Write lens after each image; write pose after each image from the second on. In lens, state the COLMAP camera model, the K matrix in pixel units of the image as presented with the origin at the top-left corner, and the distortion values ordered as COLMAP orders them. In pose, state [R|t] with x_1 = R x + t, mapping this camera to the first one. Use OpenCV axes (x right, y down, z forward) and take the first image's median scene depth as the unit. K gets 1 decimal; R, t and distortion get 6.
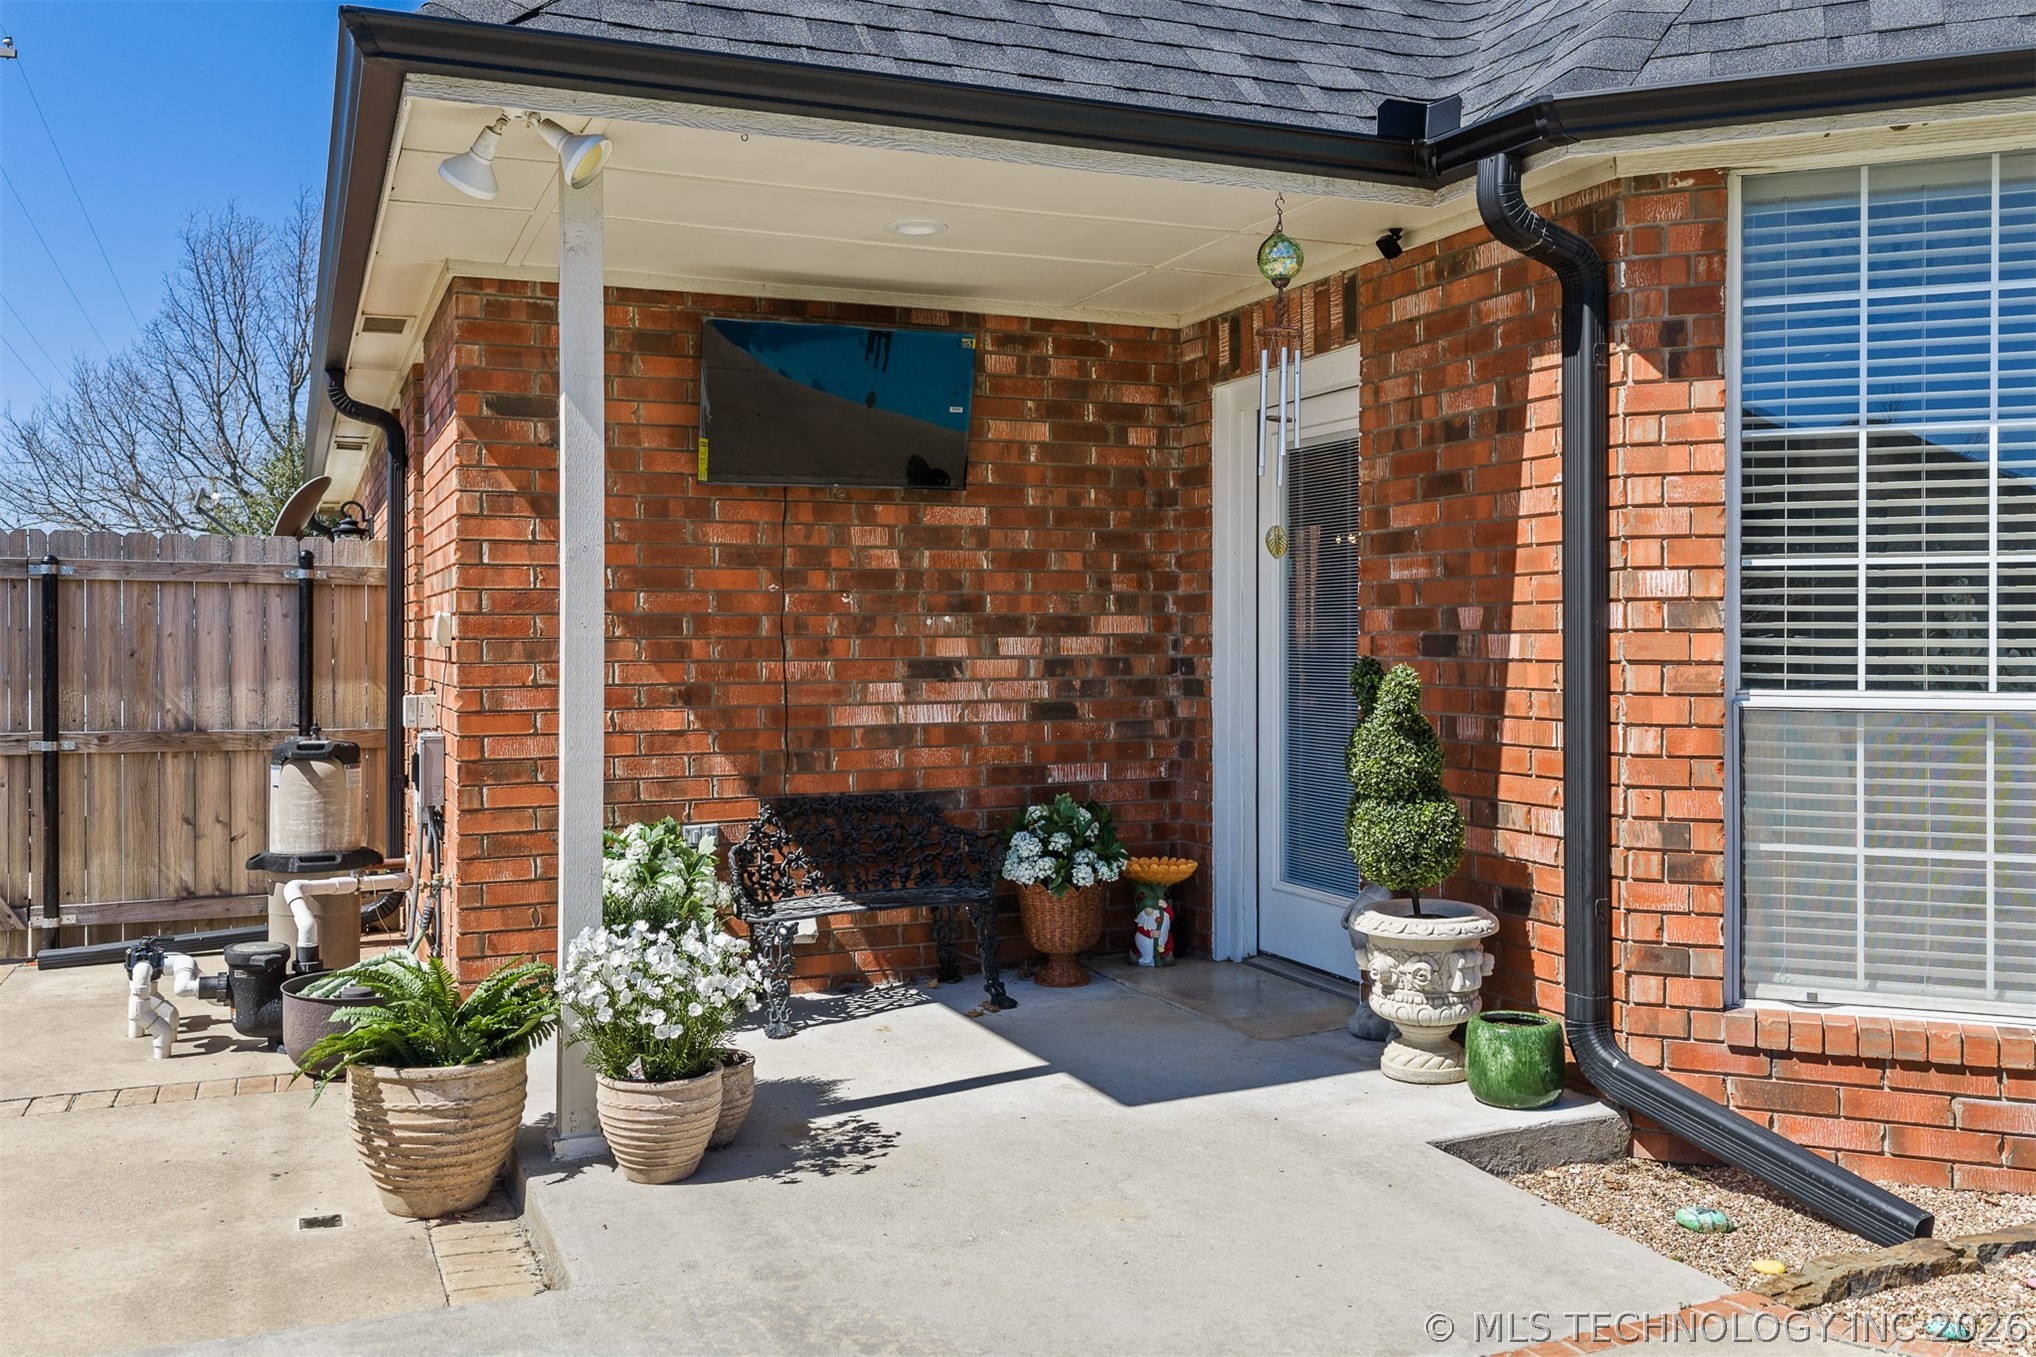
lens RADIAL K [[1755.5, 0, 1014.6], [0, 1755.5, 638.9], [0, 0, 1]] dist [0.034758, -0.005017]
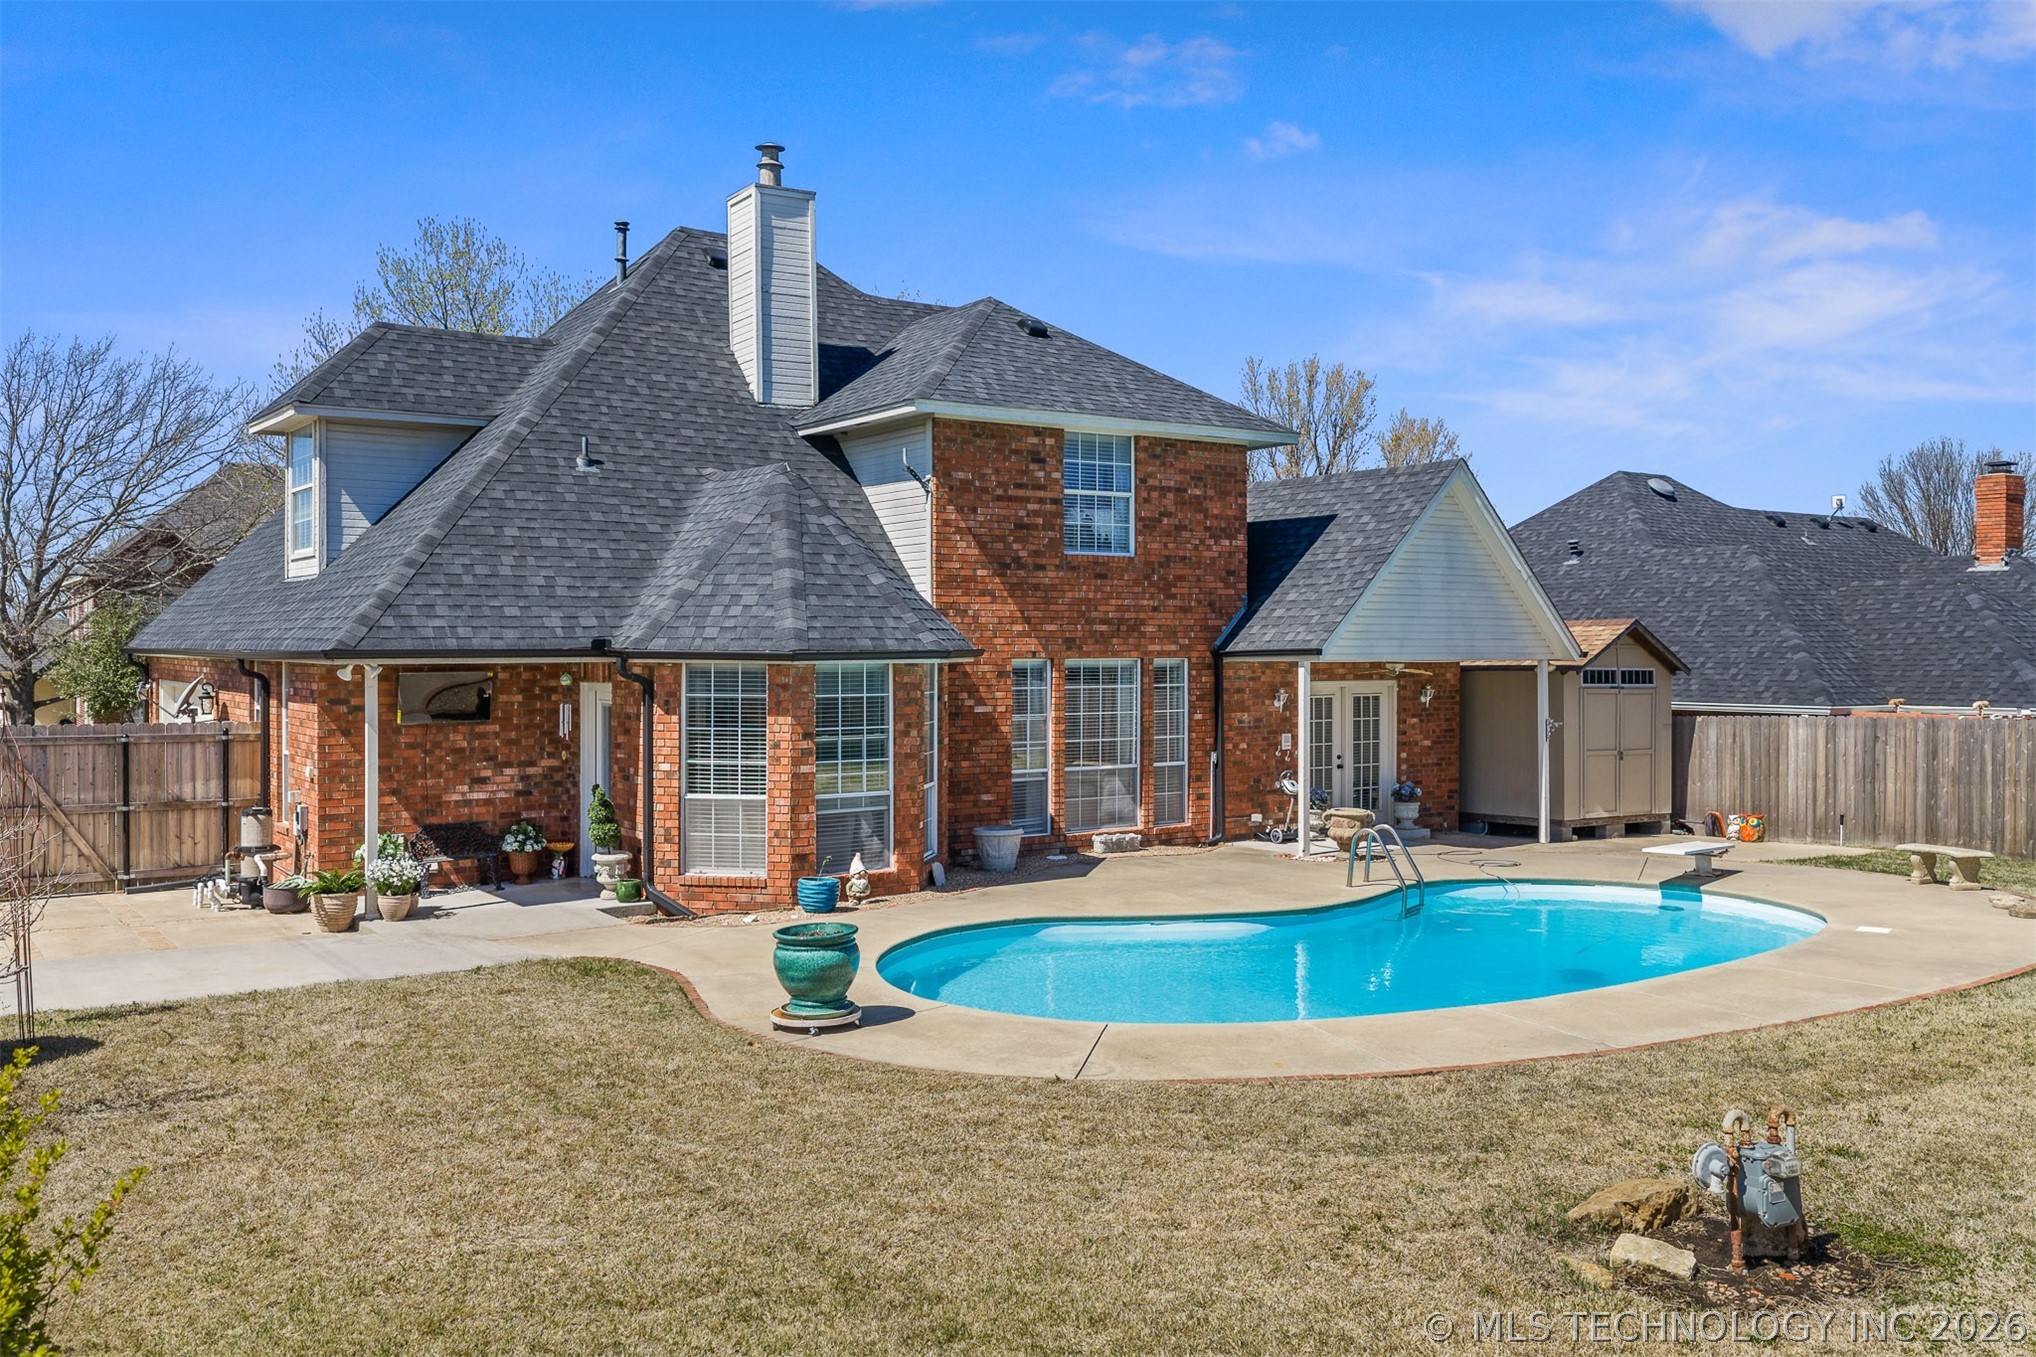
lens RADIAL K [[1678.6, 0, 1018.0], [0, 1678.6, 678.5], [0, 0, 1]] dist [0.006967, -0.004681]
pose [[0.978306, 0.000345, 0.207164, 0.263016], [-0.003508, 0.999883, 0.014897, -0.205835], [-0.207135, -0.015300, 0.978193, -2.014929]]
